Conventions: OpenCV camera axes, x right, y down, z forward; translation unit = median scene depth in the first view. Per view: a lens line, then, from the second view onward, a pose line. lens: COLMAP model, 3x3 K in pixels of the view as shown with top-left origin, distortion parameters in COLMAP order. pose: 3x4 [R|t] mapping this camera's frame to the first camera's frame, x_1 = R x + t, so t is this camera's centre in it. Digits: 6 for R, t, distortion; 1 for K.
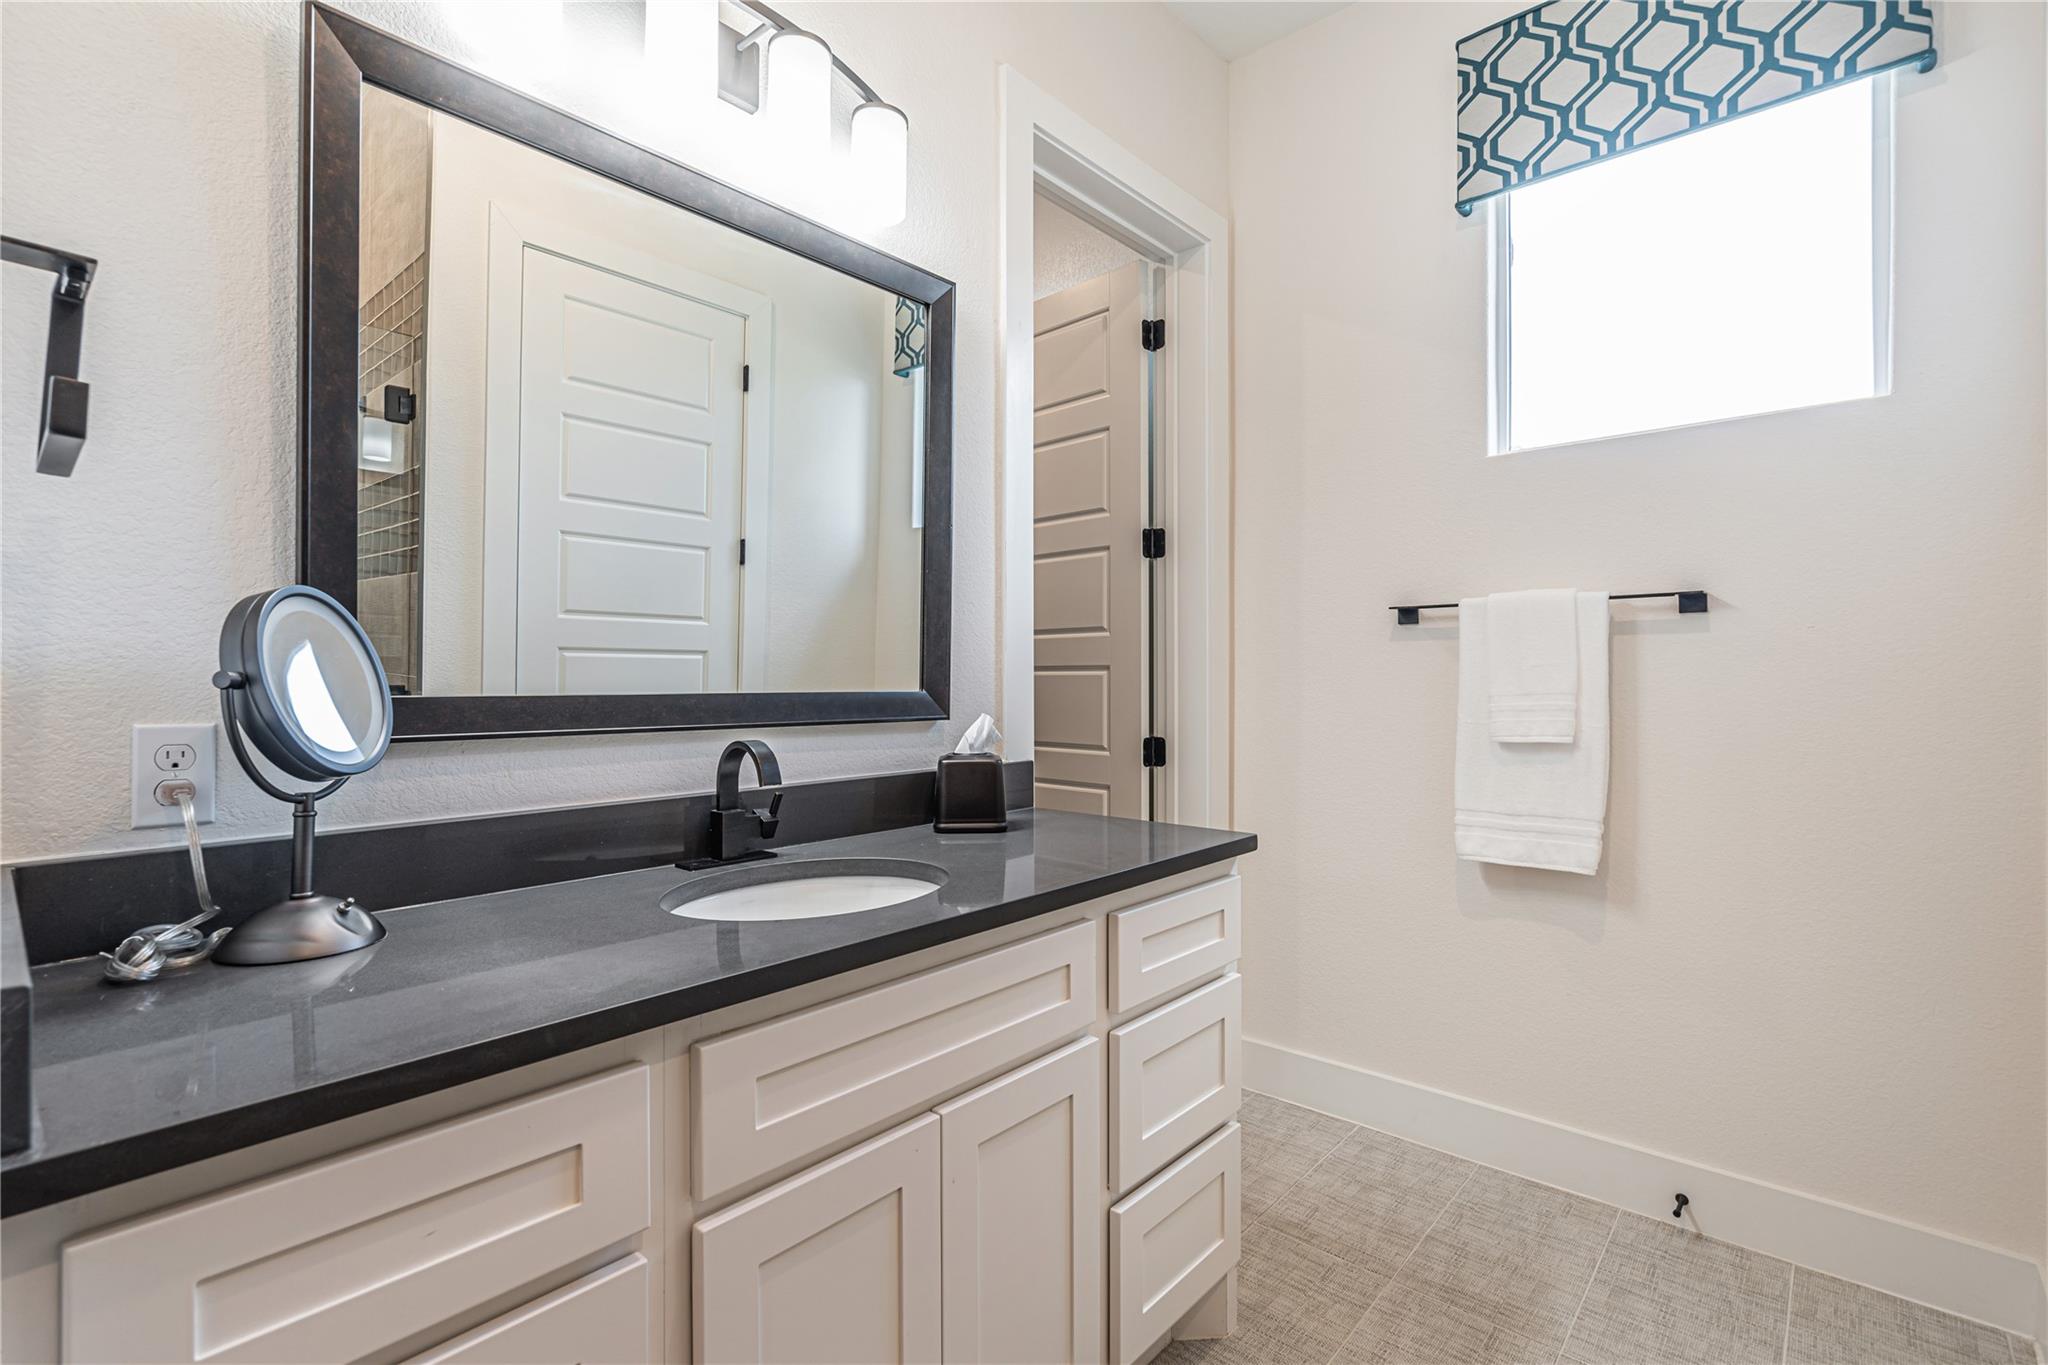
lens RADIAL K [[939.2, 0, 1018.1], [0, 939.2, 673.2], [0, 0, 1]] dist [-0.005433, 0.002324]
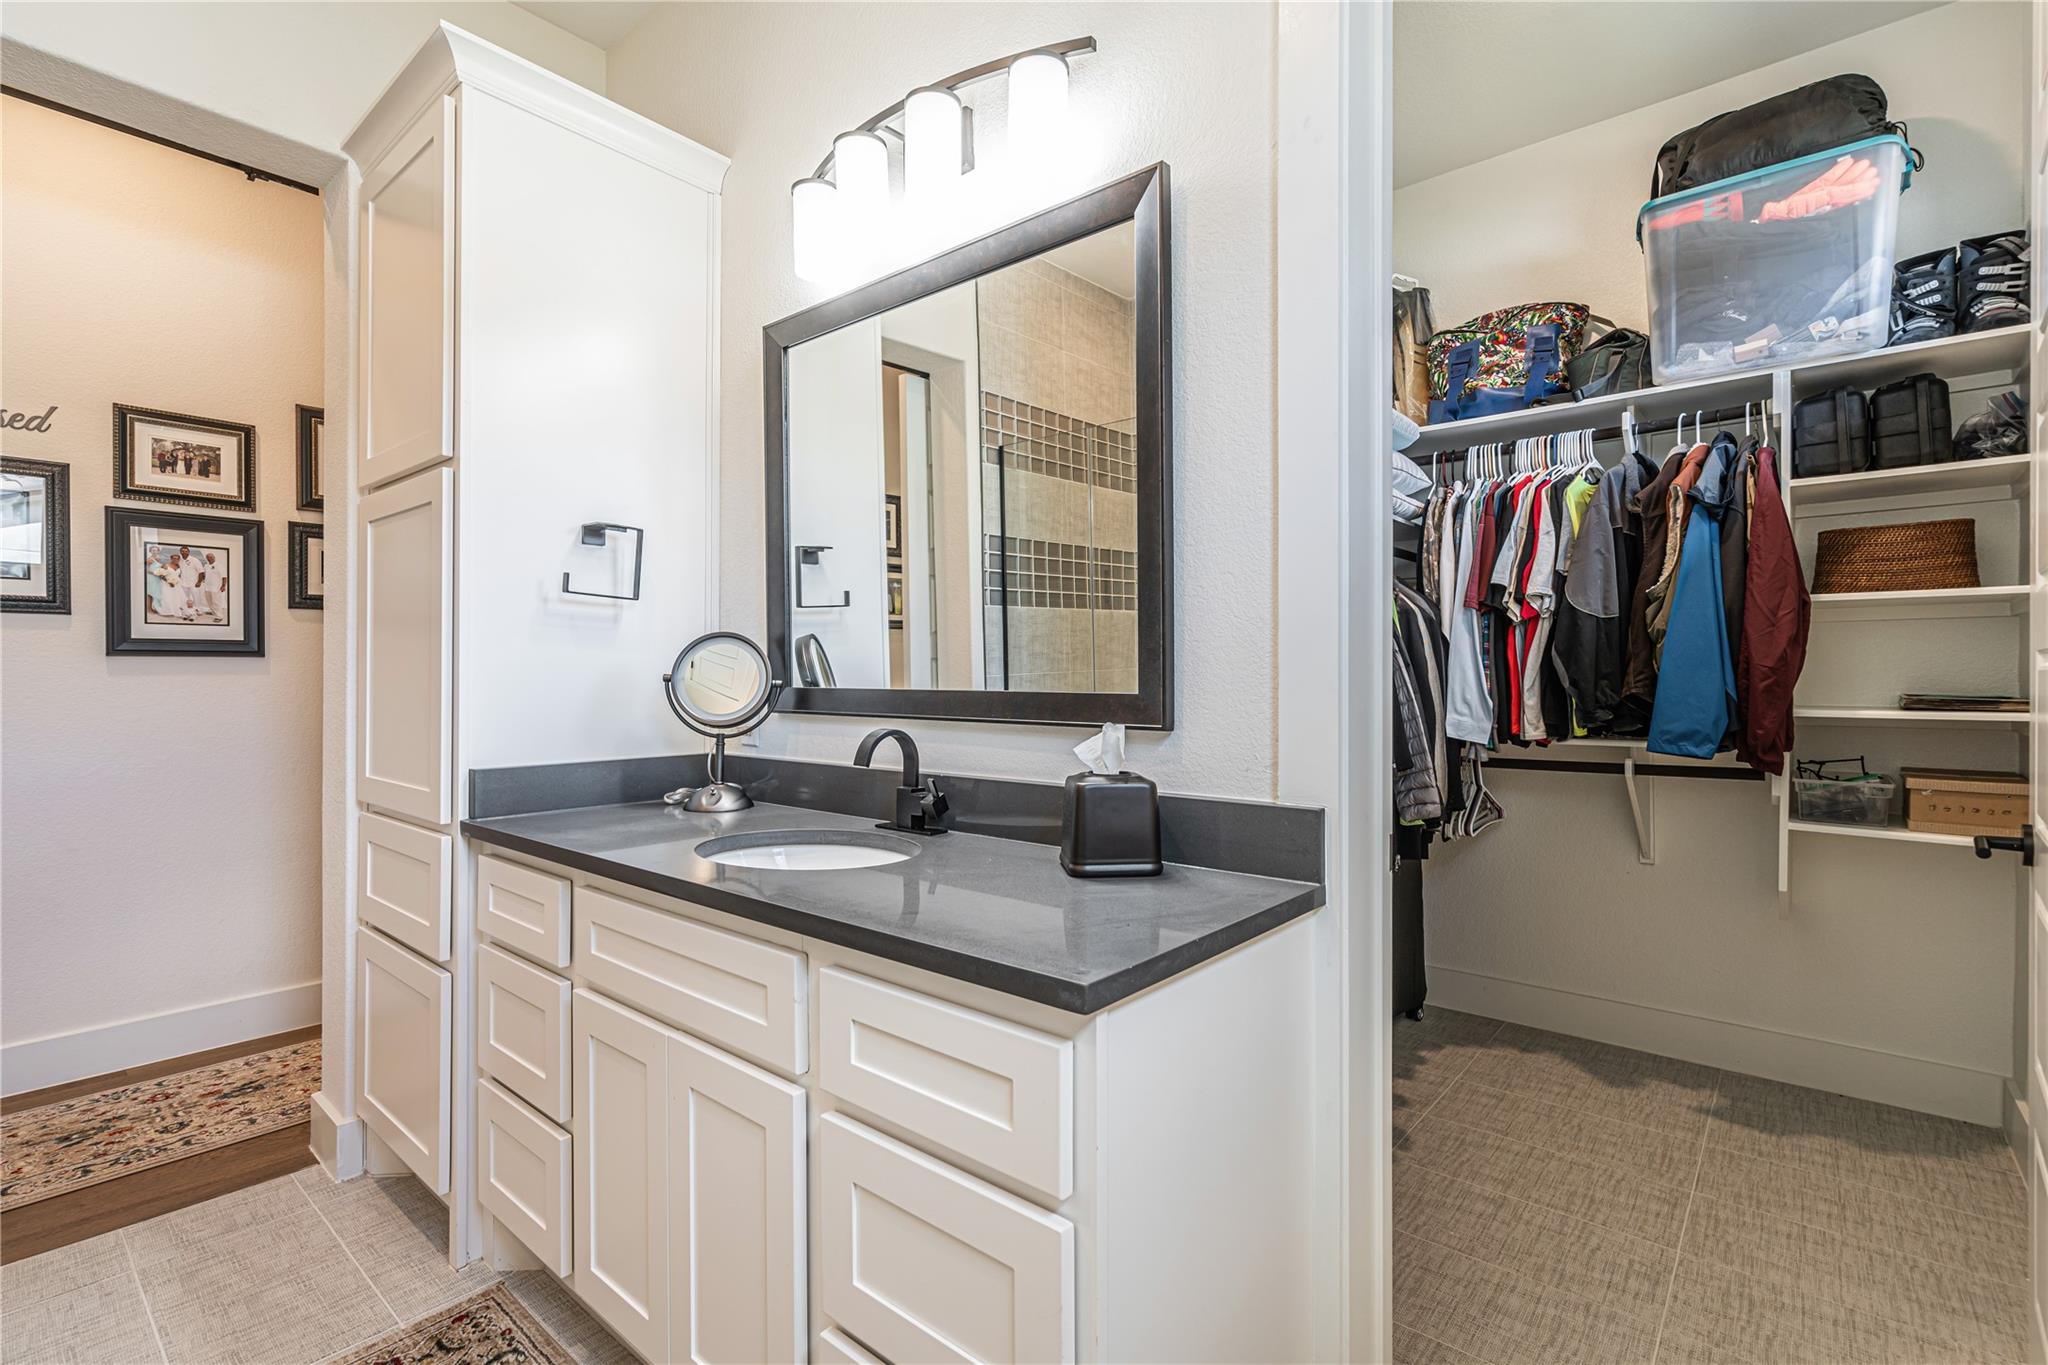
lens RADIAL K [[939.2, 0, 1026.7], [0, 939.2, 679.3], [0, 0, 1]] dist [-0.005433, 0.002324]
pose [[0.024988, -0.004712, -0.999677, 0.400745], [-0.001008, 0.999988, -0.004739, 0.006433], [0.999687, 0.001126, 0.024983, 0.505126]]
